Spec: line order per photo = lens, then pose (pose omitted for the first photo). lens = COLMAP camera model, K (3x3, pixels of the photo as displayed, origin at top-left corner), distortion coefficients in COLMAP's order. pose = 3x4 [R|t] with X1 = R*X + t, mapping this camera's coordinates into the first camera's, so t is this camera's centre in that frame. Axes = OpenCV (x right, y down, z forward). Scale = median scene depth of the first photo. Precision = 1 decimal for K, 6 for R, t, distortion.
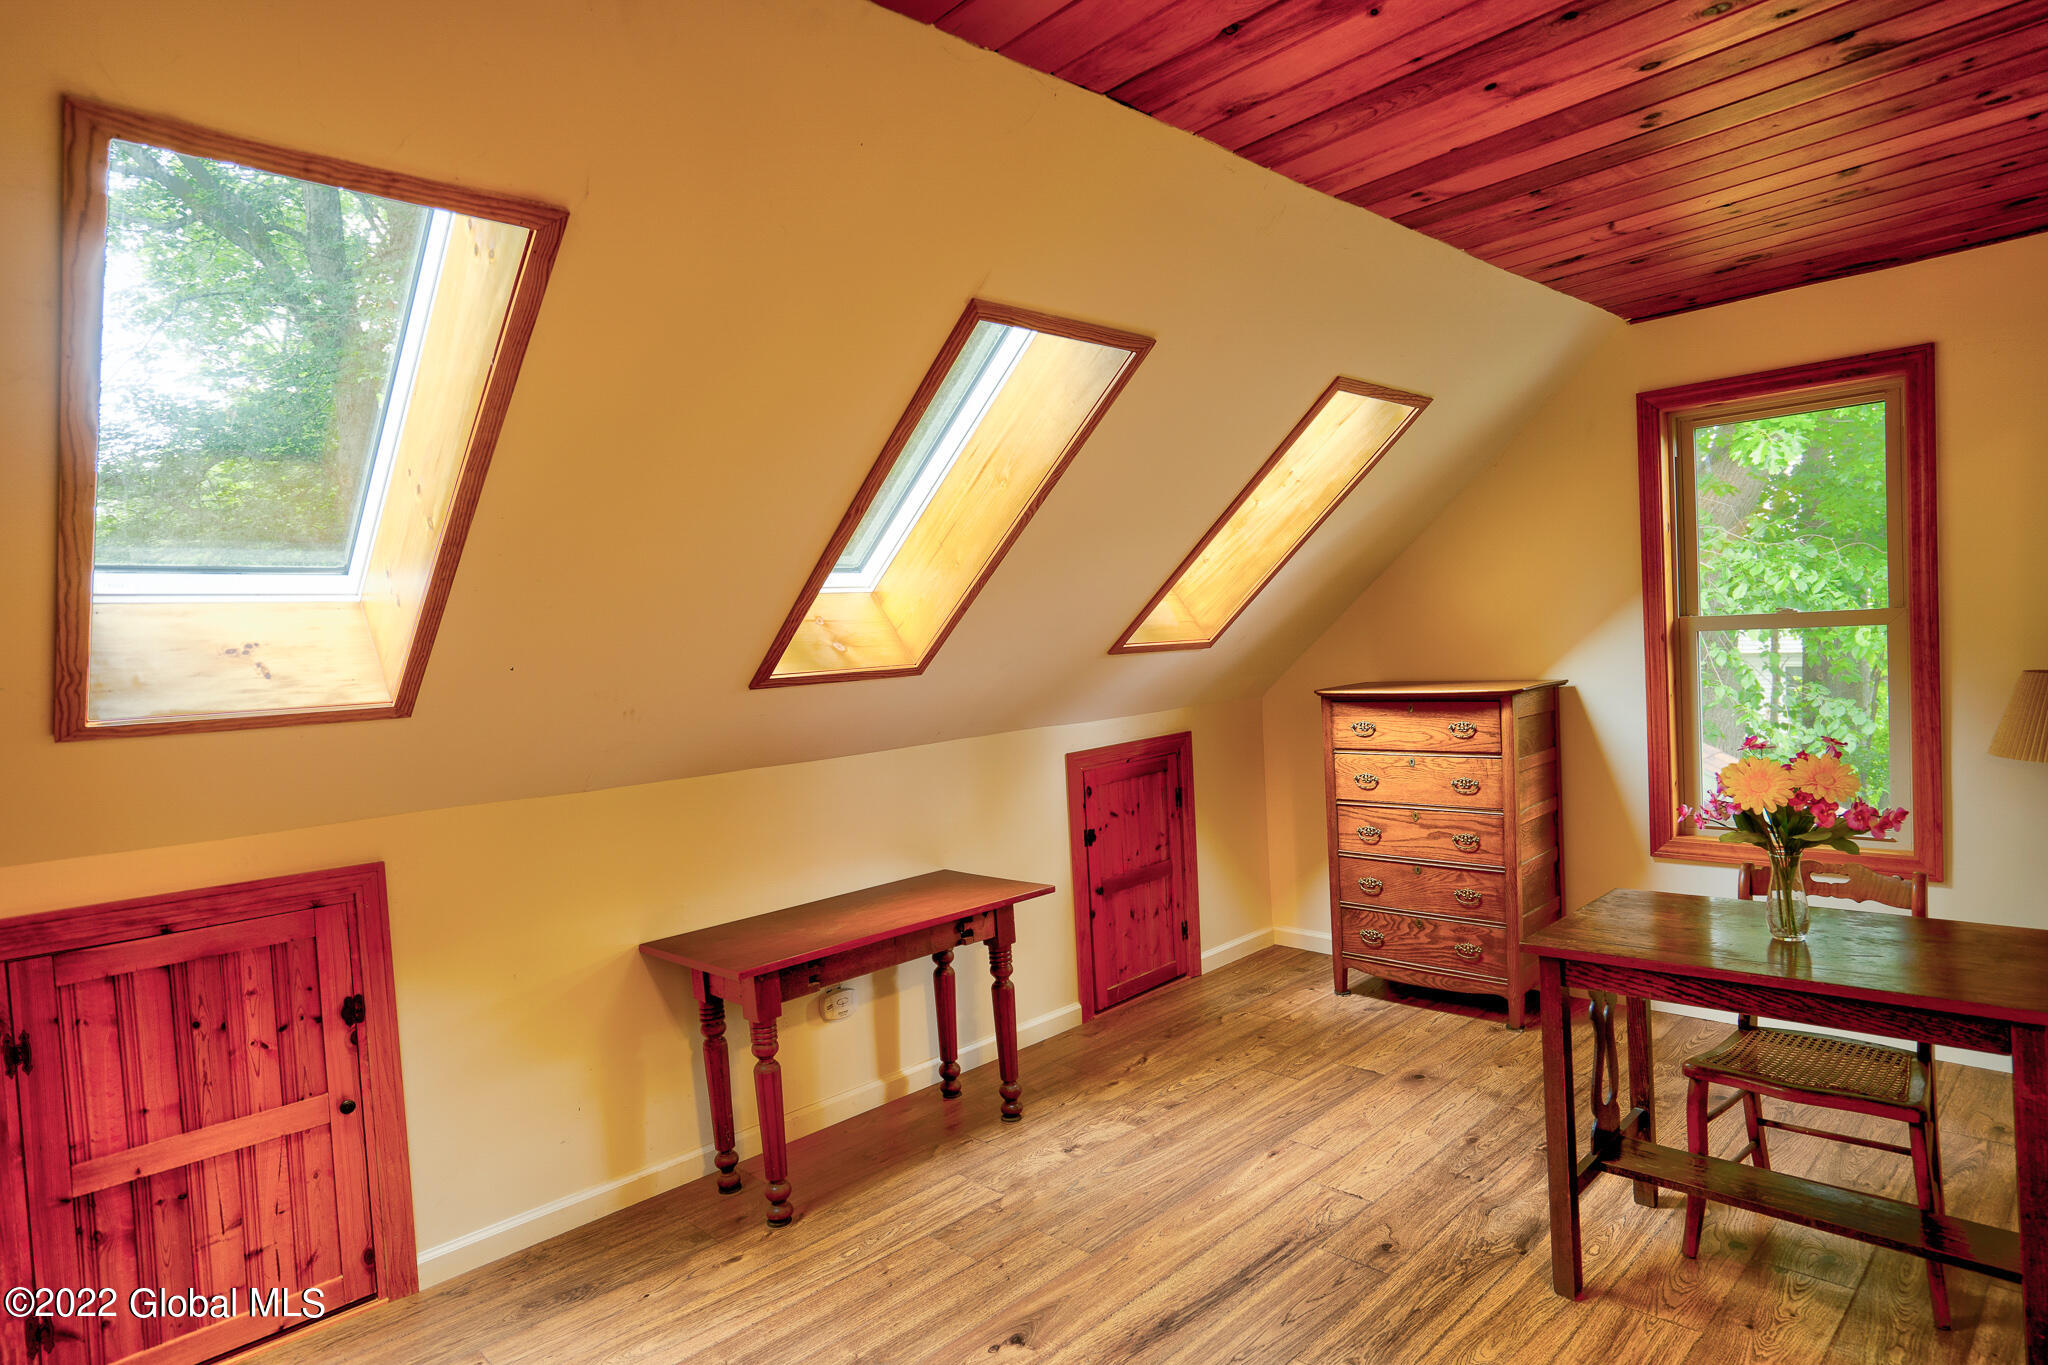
lens RADIAL K [[1163.1, 0, 1078.2], [0, 1163.1, 687.8], [0, 0, 1]] dist [-0.002782, 0.000872]
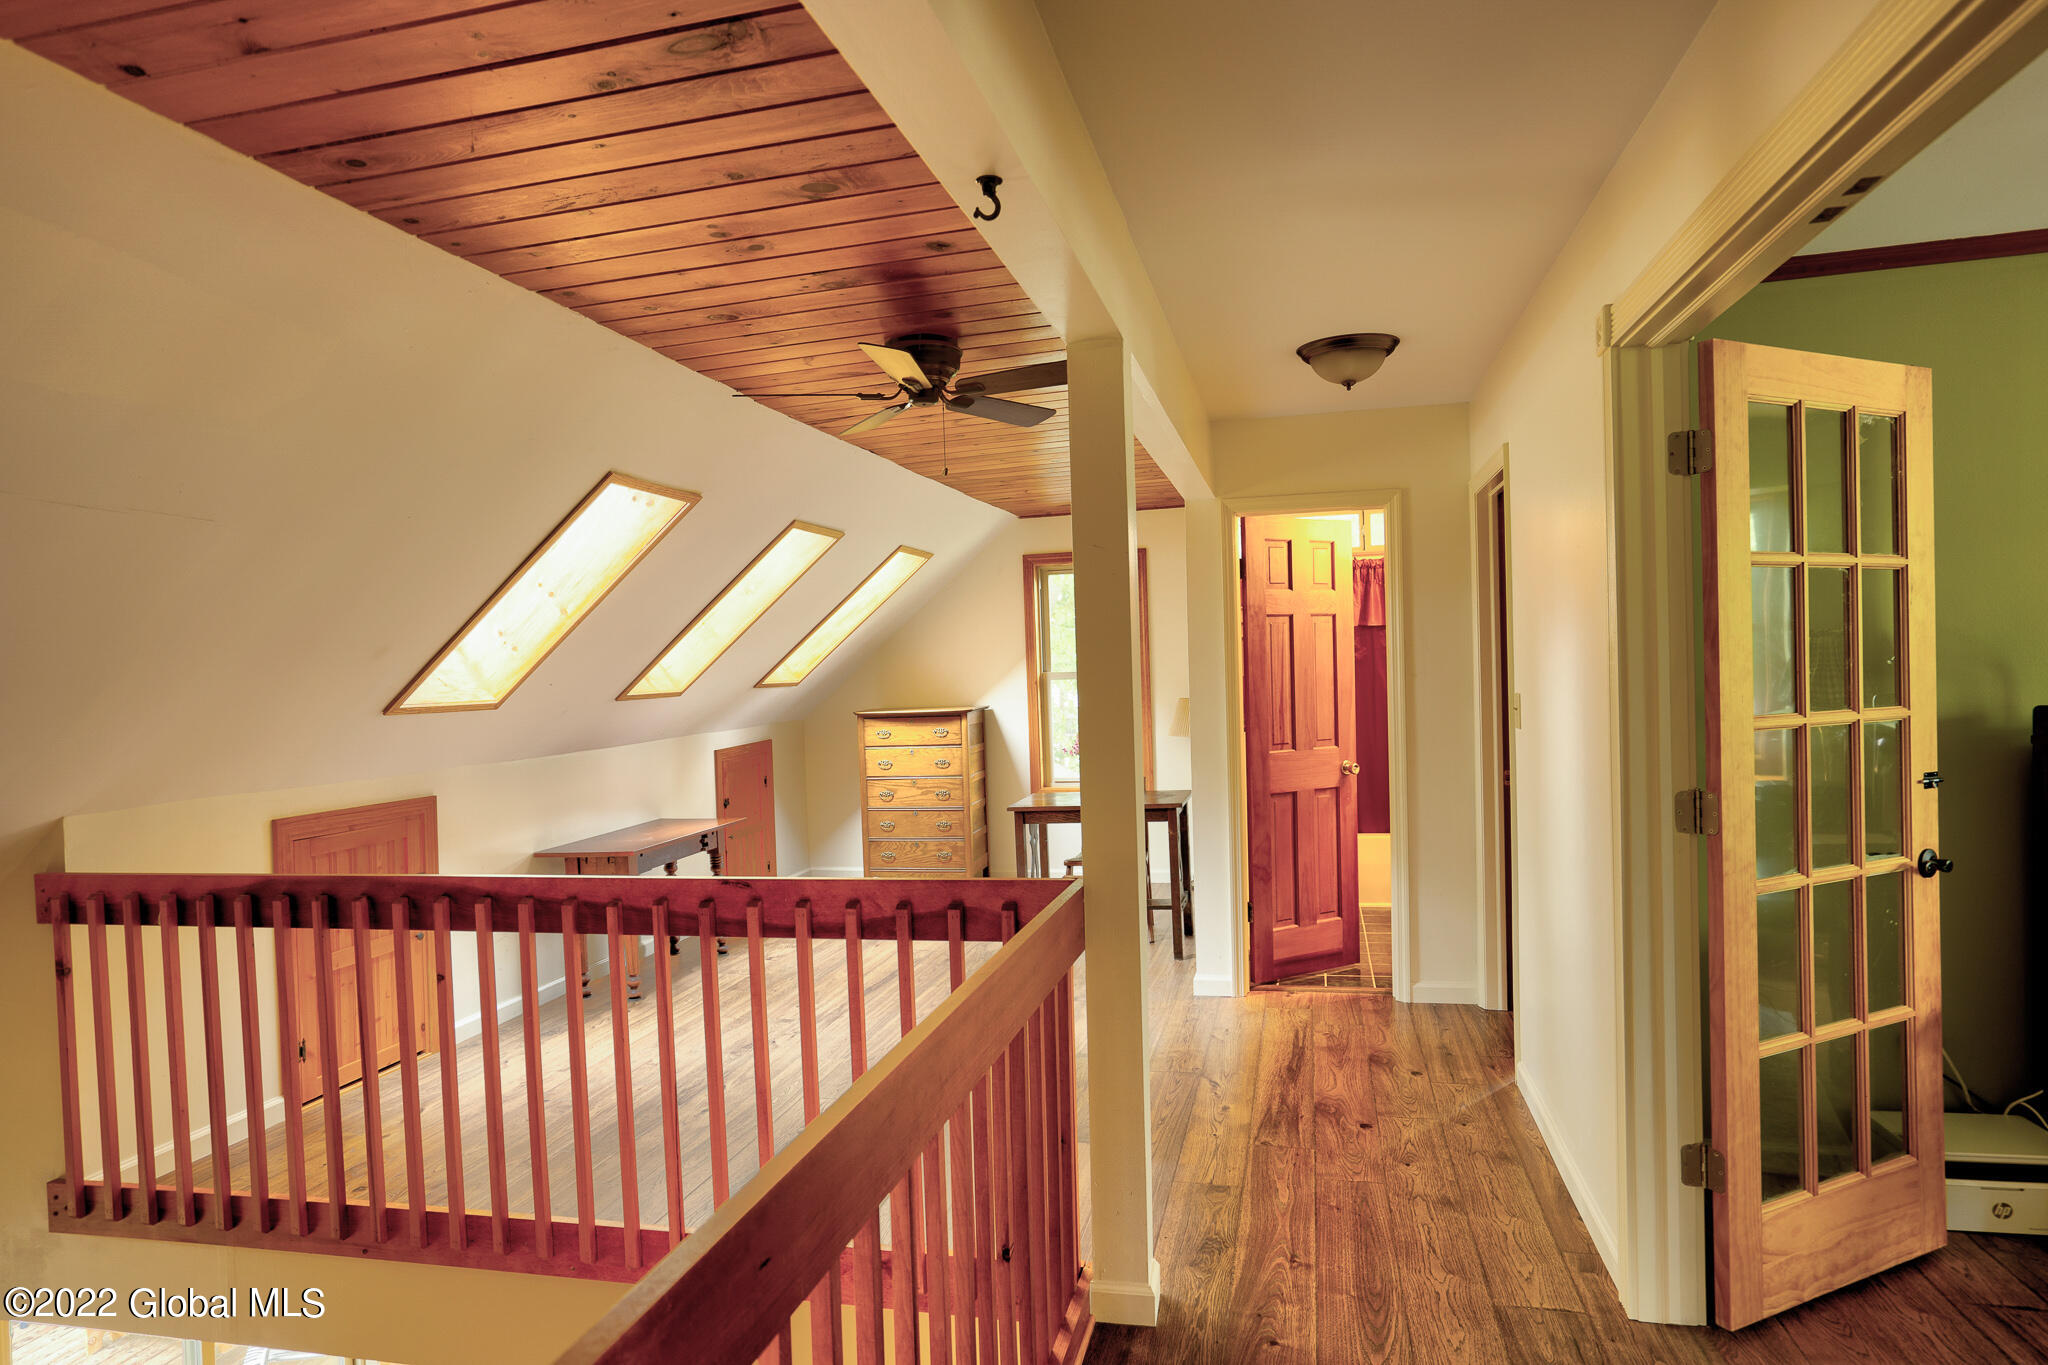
lens RADIAL K [[1163.1, 0, 1023.6], [0, 1163.1, 691.4], [0, 0, 1]] dist [-0.002782, 0.000872]
pose [[0.864550, 0.010079, 0.502445, -0.465245], [0.014033, 0.998925, -0.044186, 0.054085], [-0.502350, 0.045252, 0.863479, -0.626464]]
